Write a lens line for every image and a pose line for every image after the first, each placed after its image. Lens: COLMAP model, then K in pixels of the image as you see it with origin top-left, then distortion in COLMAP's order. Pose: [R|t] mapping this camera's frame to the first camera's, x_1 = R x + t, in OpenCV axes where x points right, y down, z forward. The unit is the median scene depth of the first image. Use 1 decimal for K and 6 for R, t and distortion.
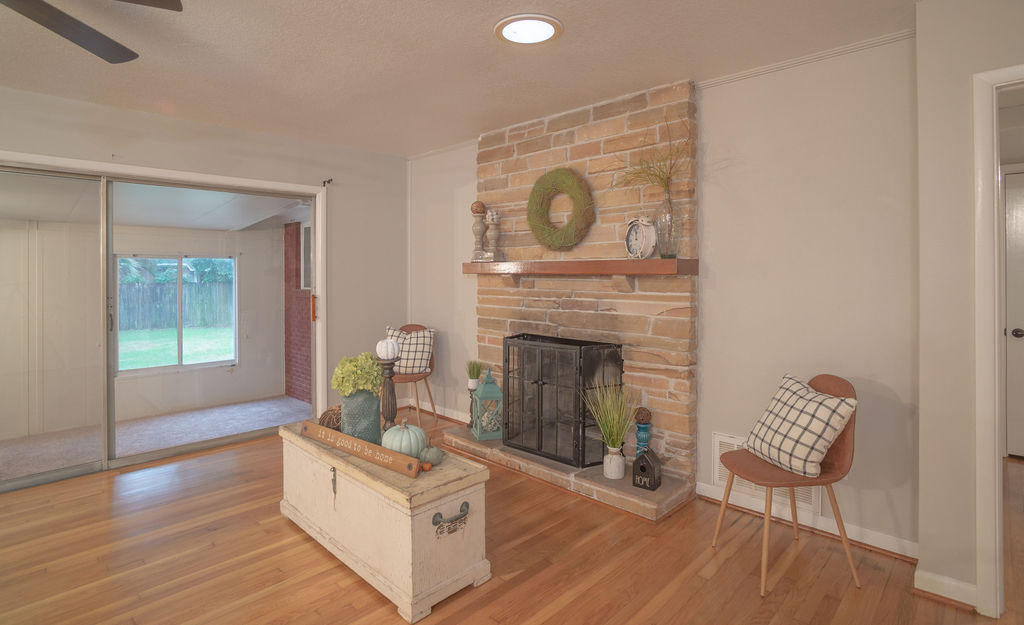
lens RADIAL K [[525.5, 0, 546.4], [0, 525.5, 267.5], [0, 0, 1]] dist [-0.023655, 0.003245]
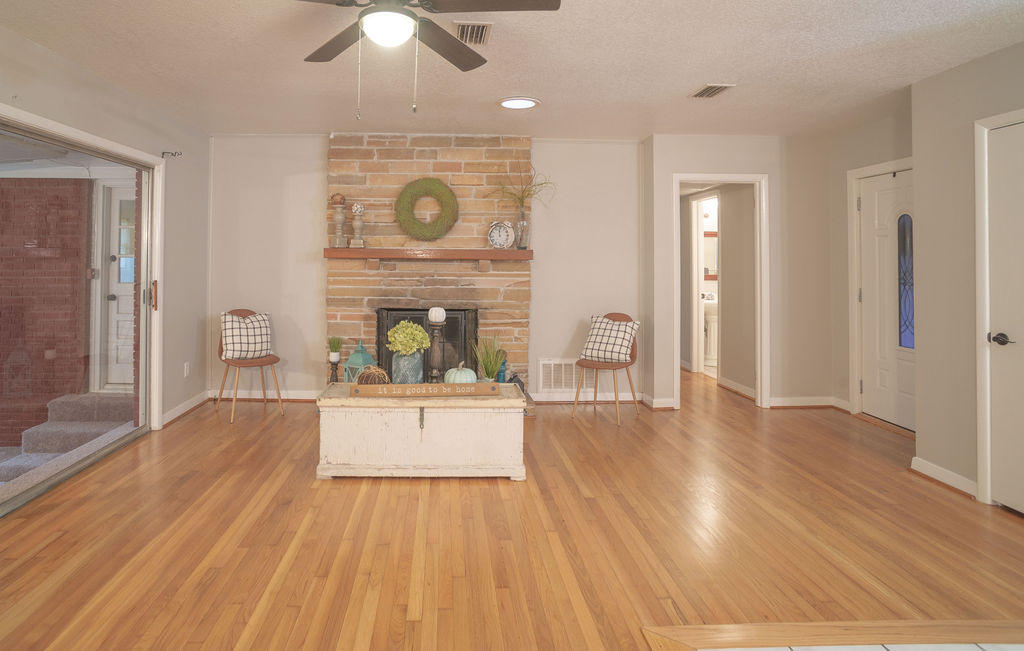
lens RADIAL K [[561.1, 0, 454.2], [0, 561.1, 240.7], [0, 0, 1]] dist [-0.040275, 0.000578]
pose [[0.702547, 0.032523, 0.710894, -0.932032], [-0.014075, 0.999395, -0.031812, 0.010929], [-0.711498, 0.012344, 0.702580, -0.016834]]
